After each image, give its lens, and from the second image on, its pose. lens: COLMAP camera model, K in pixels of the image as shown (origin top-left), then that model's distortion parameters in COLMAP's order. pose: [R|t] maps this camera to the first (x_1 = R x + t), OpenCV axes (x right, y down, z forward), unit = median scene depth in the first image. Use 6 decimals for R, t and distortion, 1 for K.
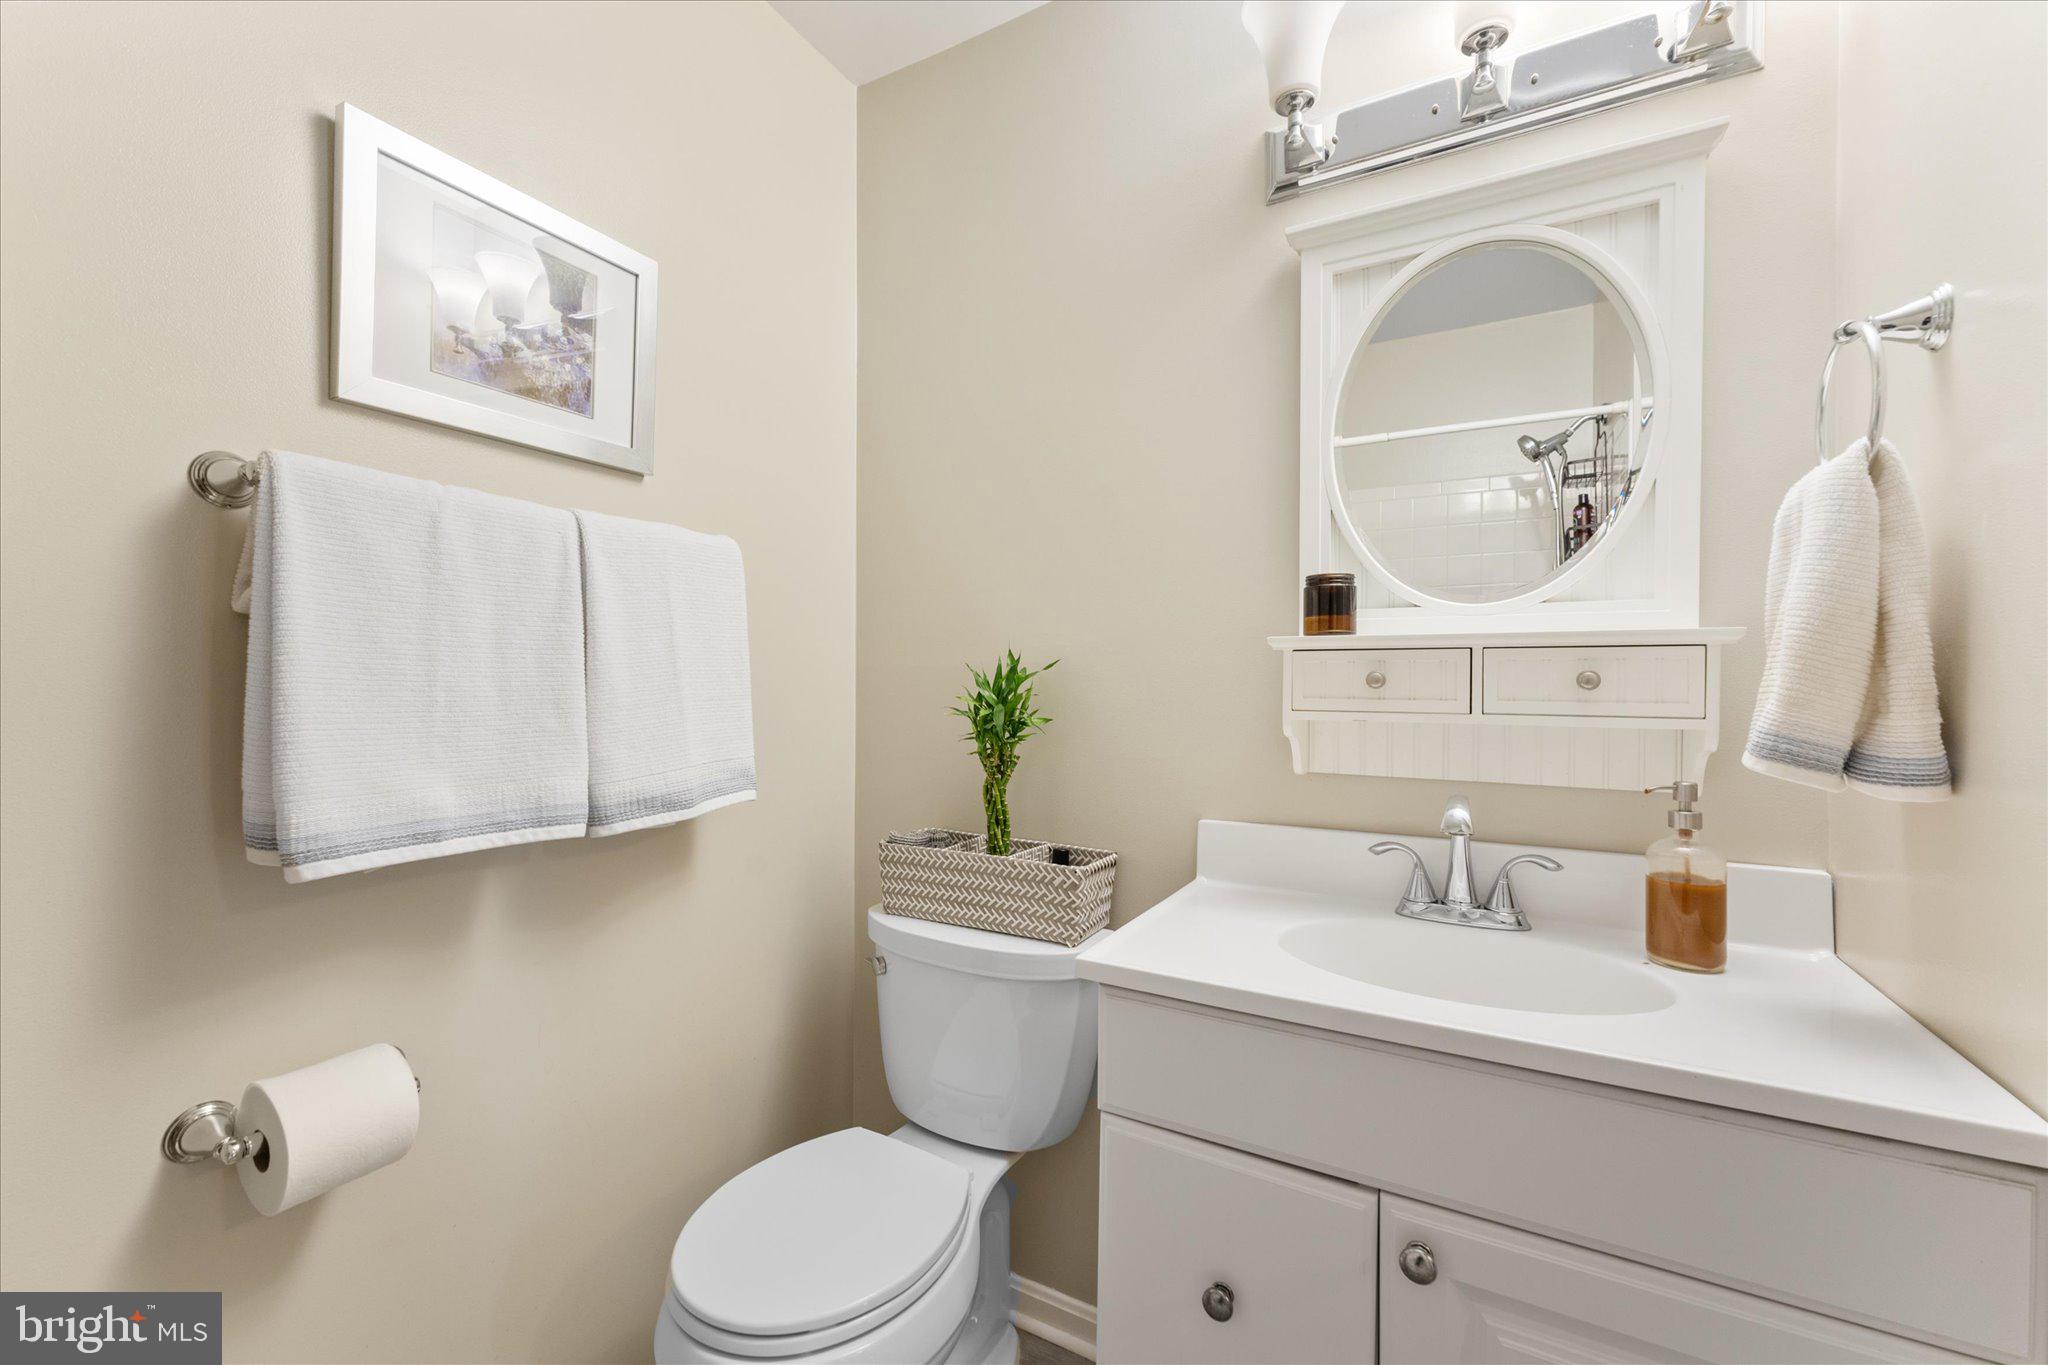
lens RADIAL K [[818.7, 0, 1027.1], [0, 818.7, 681.4], [0, 0, 1]] dist [-0.008349, -0.000269]
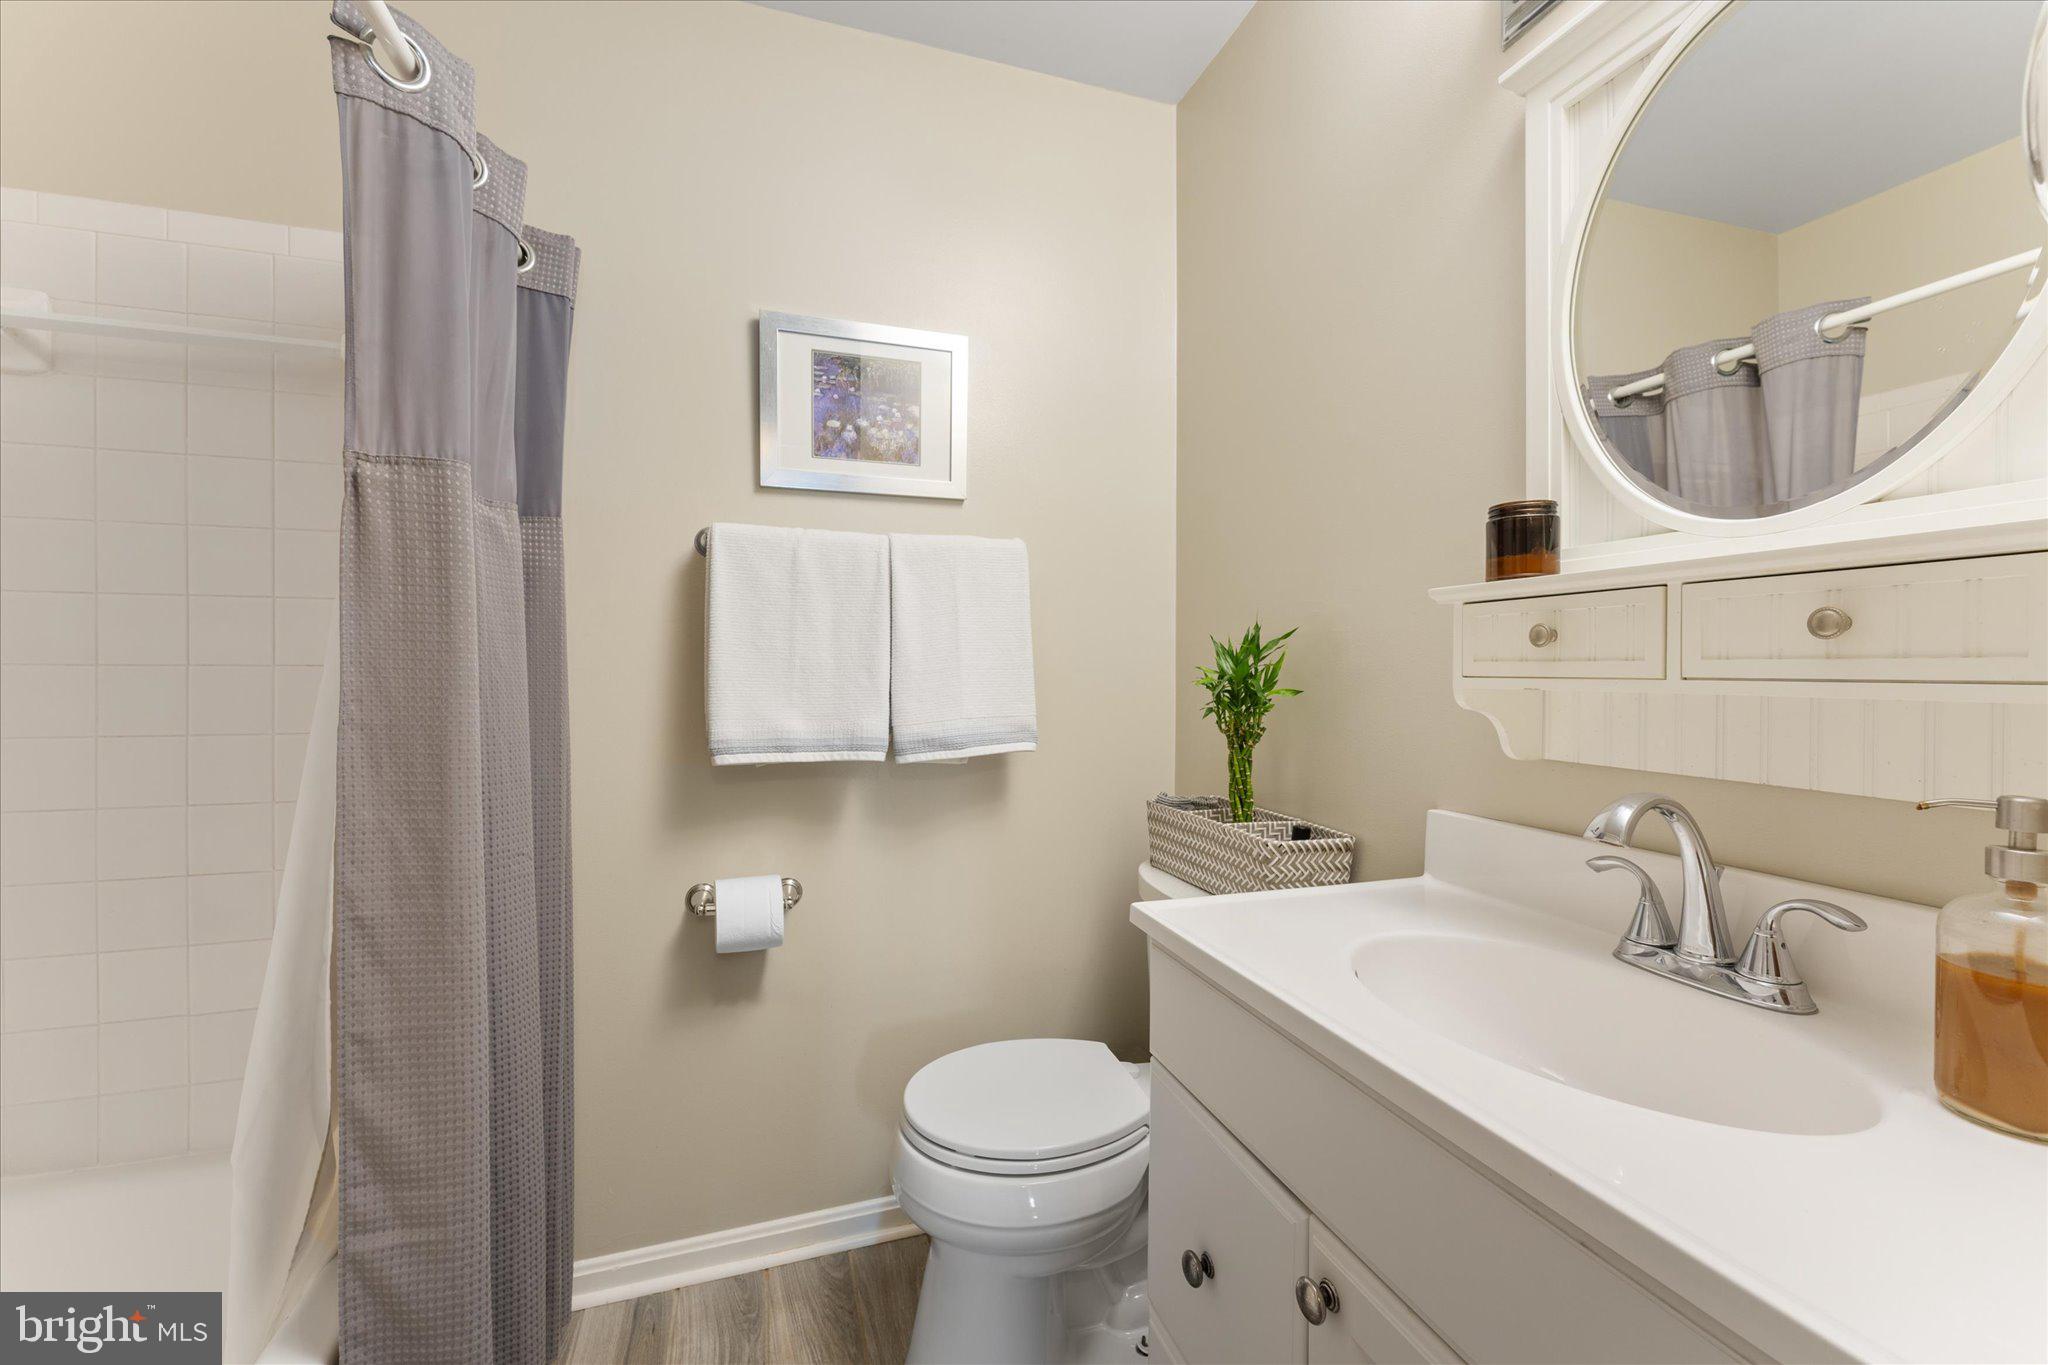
lens RADIAL K [[818.7, 0, 1025.6], [0, 818.7, 677.5], [0, 0, 1]] dist [-0.008349, -0.000269]
pose [[0.731580, 0.002839, -0.681750, 0.568314], [0.001712, 0.999981, 0.006002, 0.030899], [0.681754, -0.005558, 0.731561, 0.106099]]
